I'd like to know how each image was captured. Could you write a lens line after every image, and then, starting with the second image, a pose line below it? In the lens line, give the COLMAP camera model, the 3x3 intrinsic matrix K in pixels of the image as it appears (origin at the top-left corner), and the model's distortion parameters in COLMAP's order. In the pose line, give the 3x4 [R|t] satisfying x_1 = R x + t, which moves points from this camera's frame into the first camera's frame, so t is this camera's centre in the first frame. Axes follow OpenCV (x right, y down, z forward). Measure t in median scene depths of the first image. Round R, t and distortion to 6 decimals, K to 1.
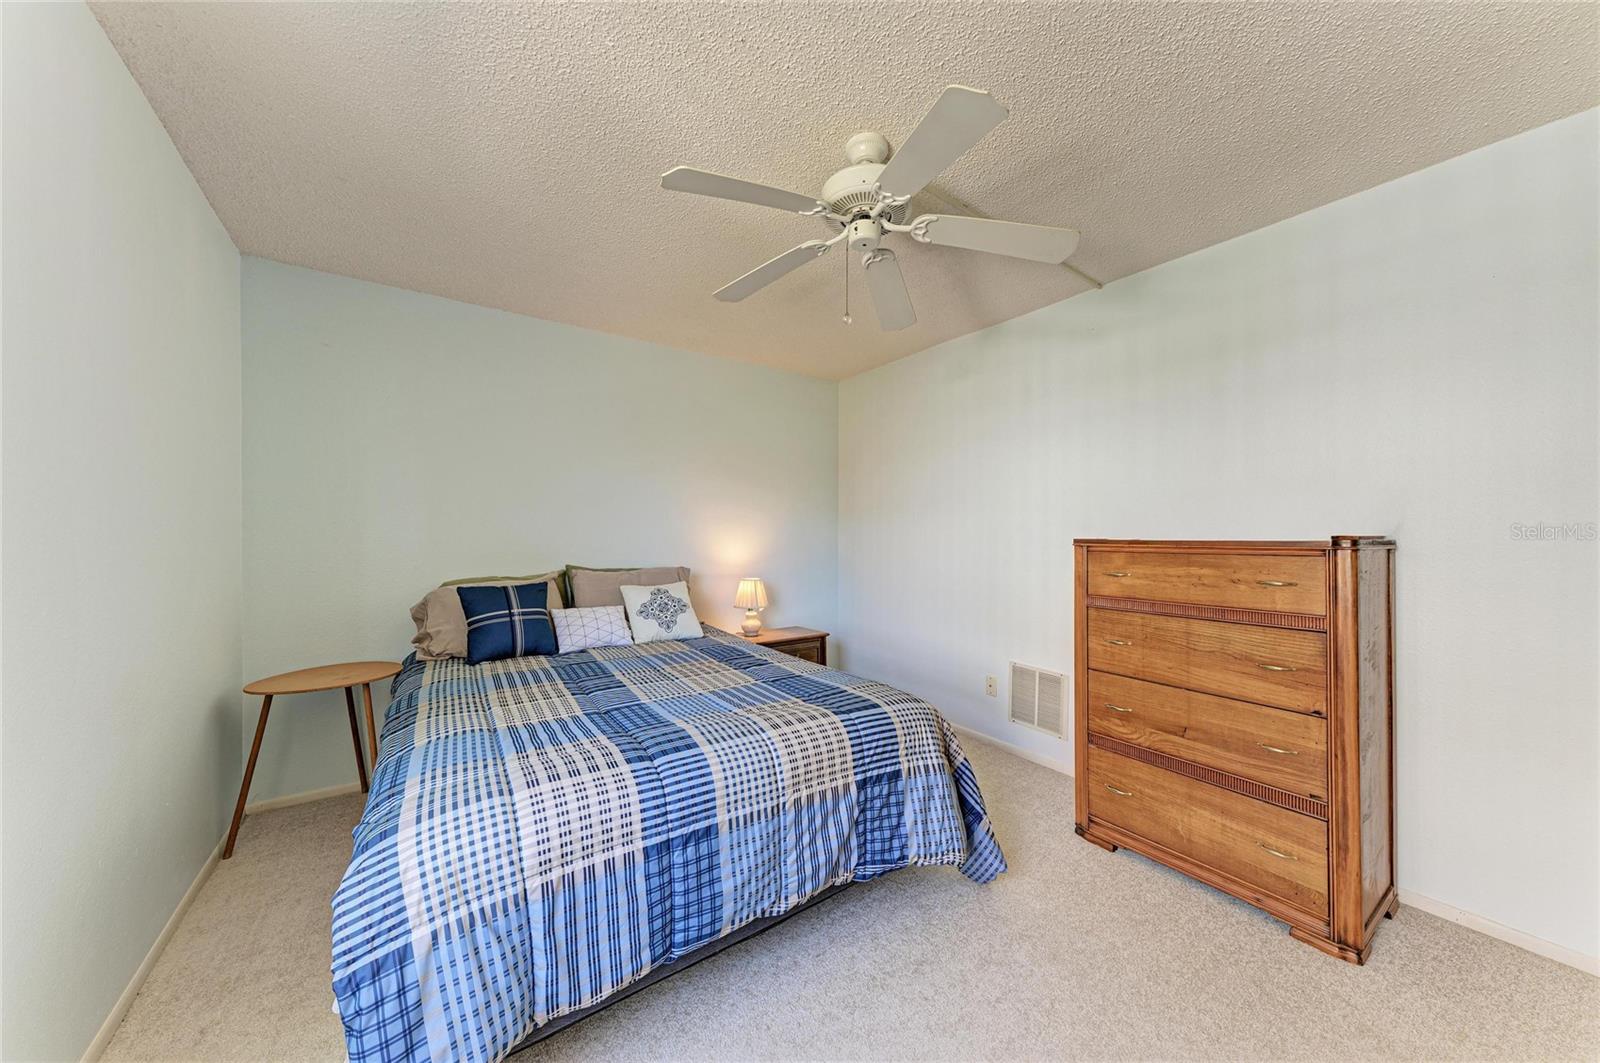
lens RADIAL K [[541.2, 0, 809.4], [0, 541.2, 533.9], [0, 0, 1]] dist [0.017119, -0.003477]
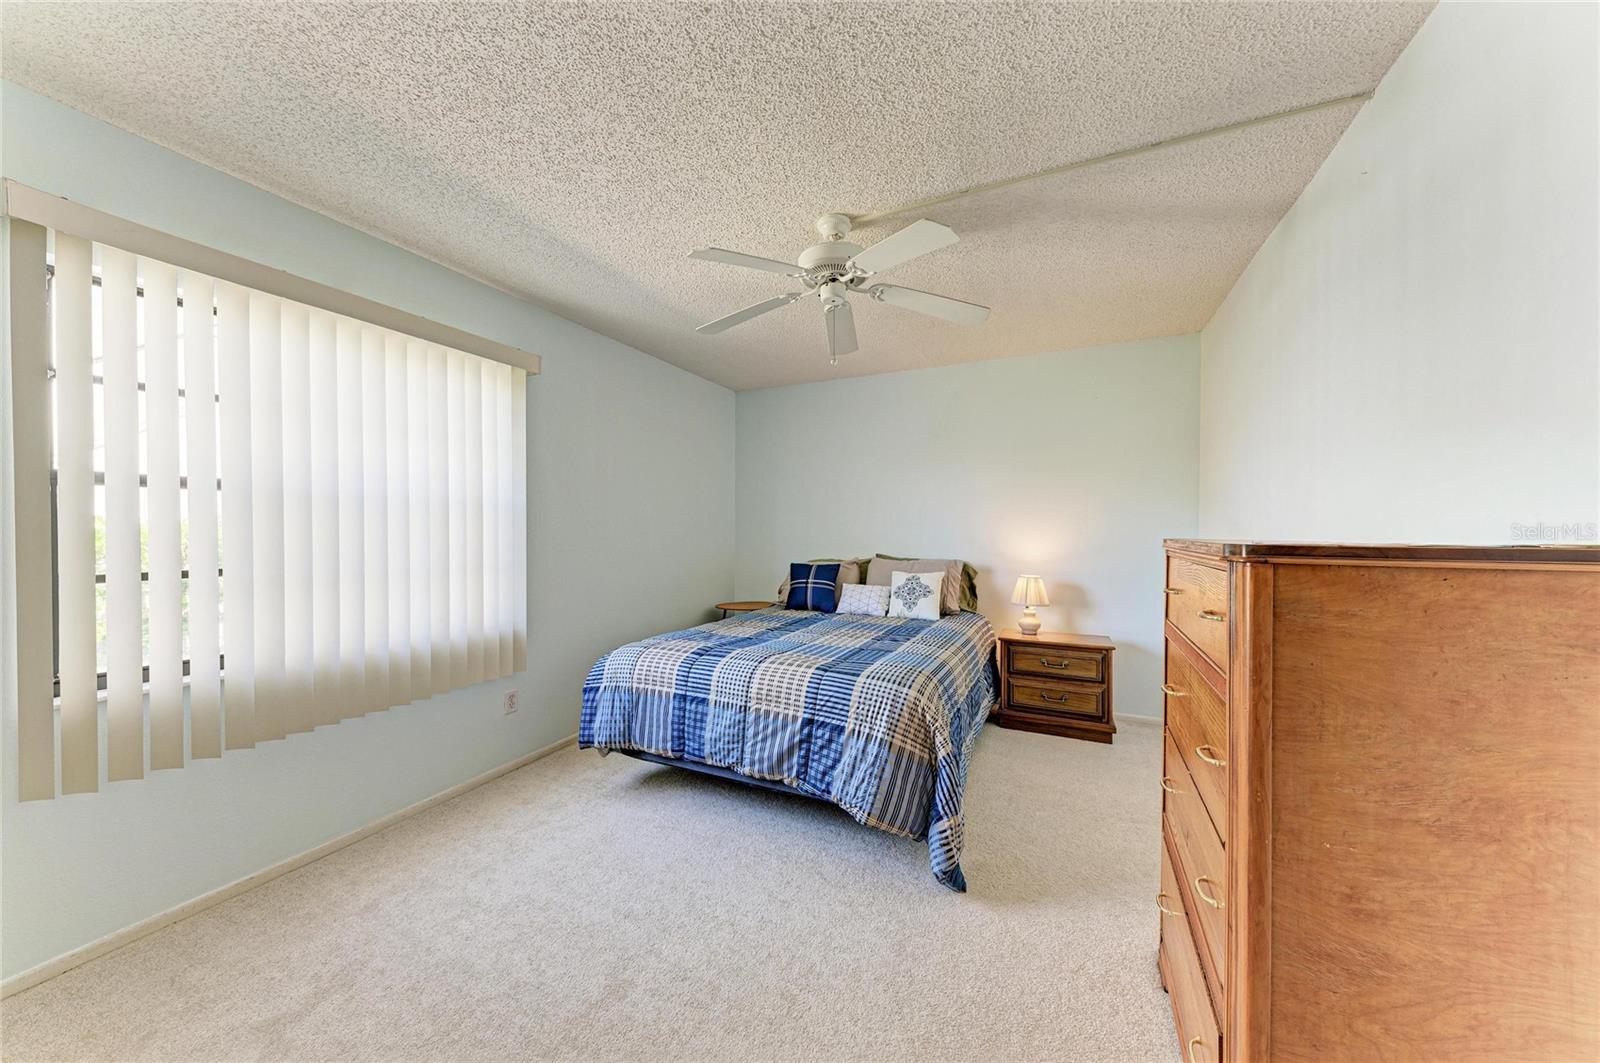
lens RADIAL K [[541.2, 0, 808.0], [0, 541.2, 533.0], [0, 0, 1]] dist [0.017119, -0.003477]
pose [[0.494529, 0.004391, -0.869150, 1.374468], [0.000211, 0.999987, 0.005173, -0.003788], [0.869161, -0.002742, 0.494521, 0.390341]]
